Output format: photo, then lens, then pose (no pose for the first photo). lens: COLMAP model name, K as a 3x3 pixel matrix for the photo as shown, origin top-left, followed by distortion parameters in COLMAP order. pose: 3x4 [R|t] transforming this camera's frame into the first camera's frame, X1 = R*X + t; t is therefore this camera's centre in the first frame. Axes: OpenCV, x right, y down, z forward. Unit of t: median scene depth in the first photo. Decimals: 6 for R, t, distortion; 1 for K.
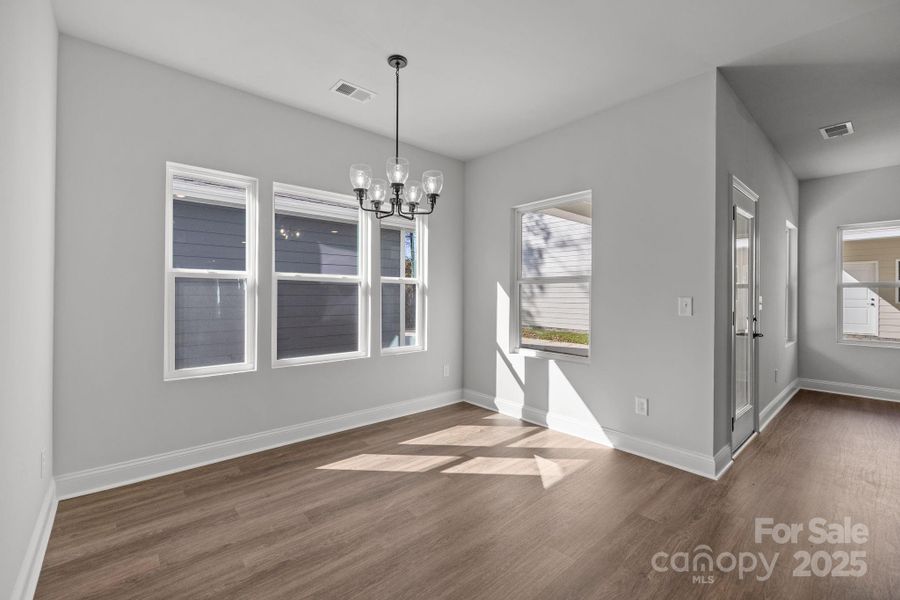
lens RADIAL K [[380.5, 0, 440.7], [0, 380.5, 296.7], [0, 0, 1]] dist [0.002047, -0.000975]
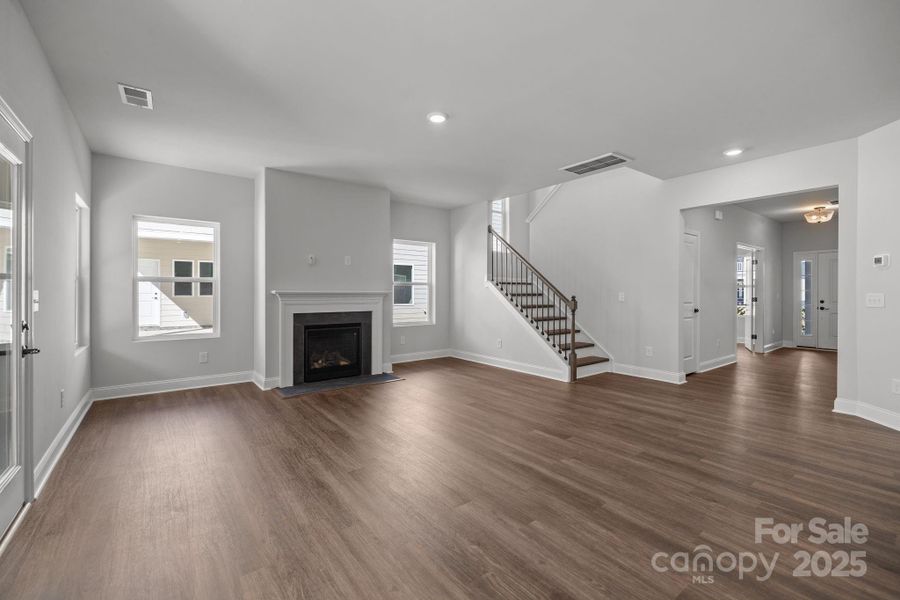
lens RADIAL K [[380.5, 0, 443.8], [0, 380.5, 293.9], [0, 0, 1]] dist [0.002047, -0.000975]
pose [[0.065342, -0.005393, 0.997848, 0.231359], [-0.001975, 0.999983, 0.005534, 0.000045], [-0.997861, -0.002332, 0.065330, 0.256103]]
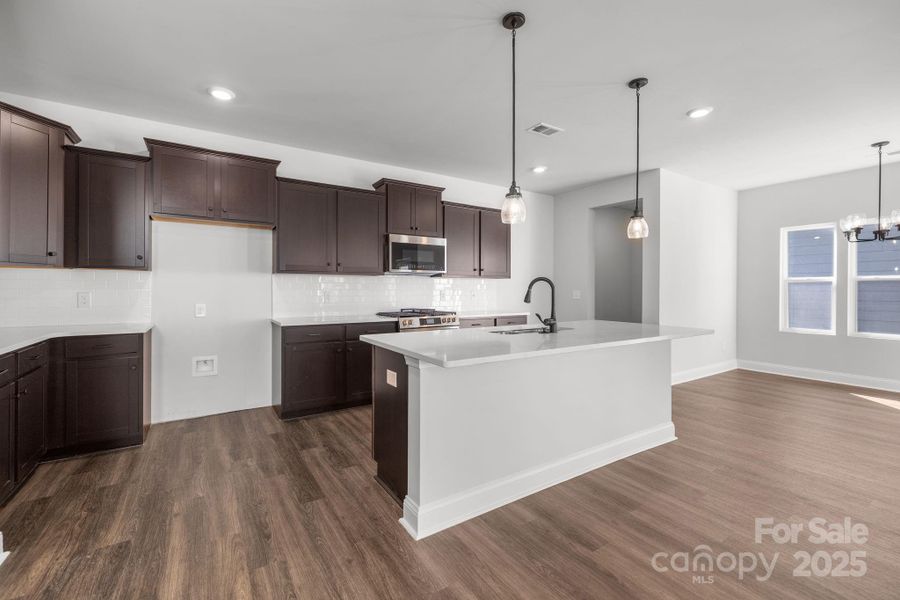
lens RADIAL K [[380.5, 0, 448.7], [0, 380.5, 292.1], [0, 0, 1]] dist [0.002047, -0.000975]
pose [[-0.141879, 0.006247, -0.989864, 1.196252], [-0.002674, 0.999974, 0.006694, -0.004446], [0.989880, 0.003597, -0.141859, -0.380379]]
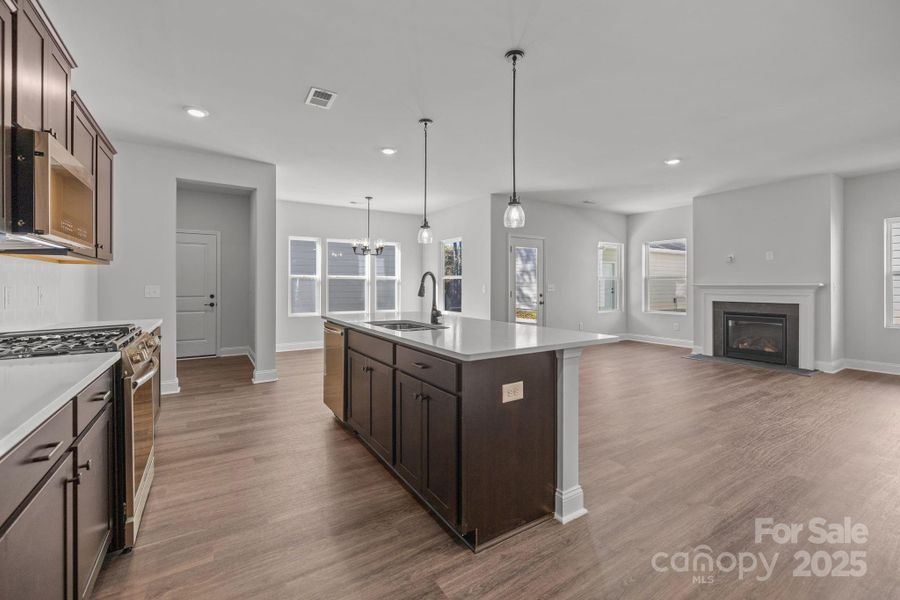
lens RADIAL K [[380.5, 0, 441.1], [0, 380.5, 292.9], [0, 0, 1]] dist [0.002047, -0.000975]
pose [[0.986183, -0.000071, -0.165660, 0.577499], [0.003351, 0.999804, 0.019519, 0.000244], [0.165627, -0.019805, 0.985990, -1.076228]]
